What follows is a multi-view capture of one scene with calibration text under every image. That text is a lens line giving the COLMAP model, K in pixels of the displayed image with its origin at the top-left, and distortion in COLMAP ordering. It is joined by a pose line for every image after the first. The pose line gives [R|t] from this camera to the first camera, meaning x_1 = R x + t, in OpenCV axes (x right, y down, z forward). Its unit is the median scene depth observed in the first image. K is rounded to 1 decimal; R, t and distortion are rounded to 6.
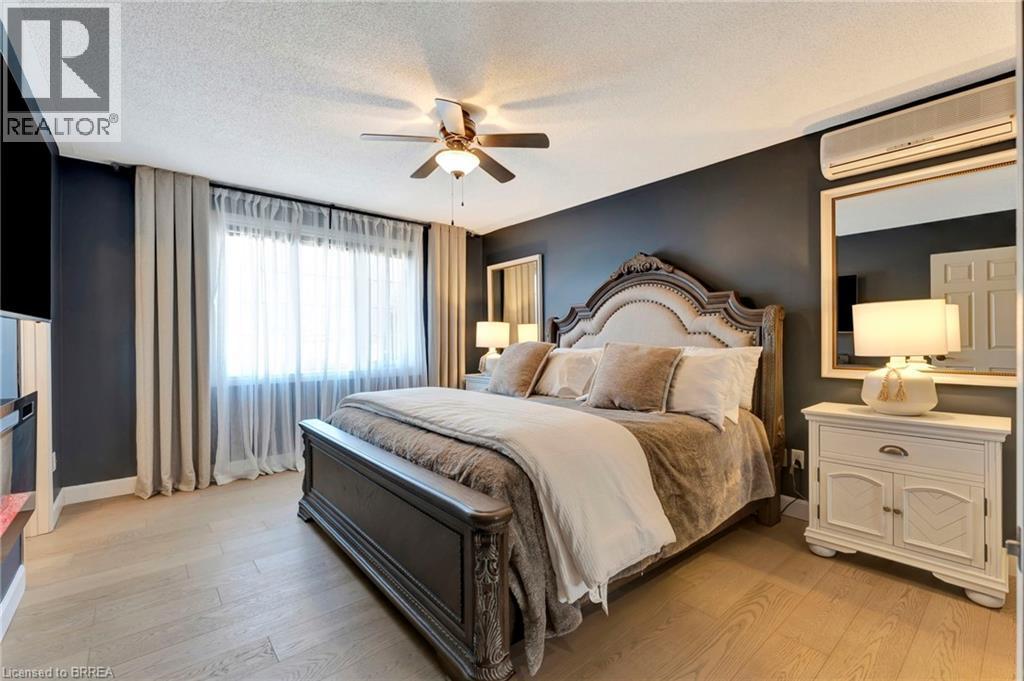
lens RADIAL K [[441.7, 0, 507.2], [0, 441.7, 337.5], [0, 0, 1]] dist [-0.000371, -0.000130]
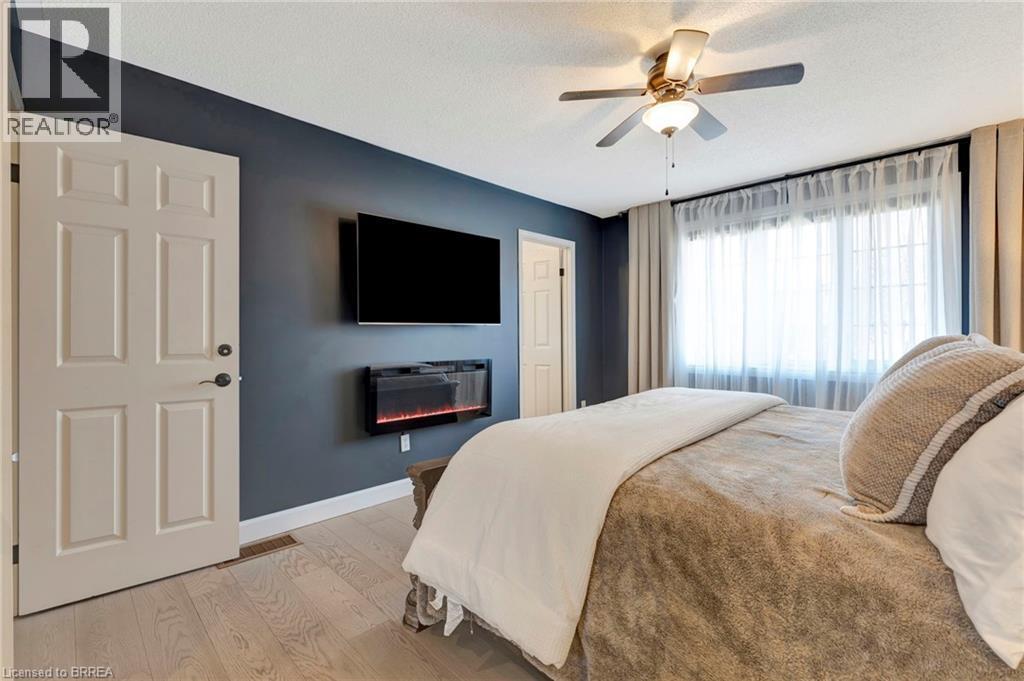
lens RADIAL K [[441.7, 0, 507.2], [0, 441.7, 337.5], [0, 0, 1]] dist [-0.000371, -0.000130]
pose [[0.086368, 0.008437, -0.996228, 0.443622], [0.009837, 0.999908, 0.009321, 0.002878], [0.996215, -0.010605, 0.086277, 0.401805]]
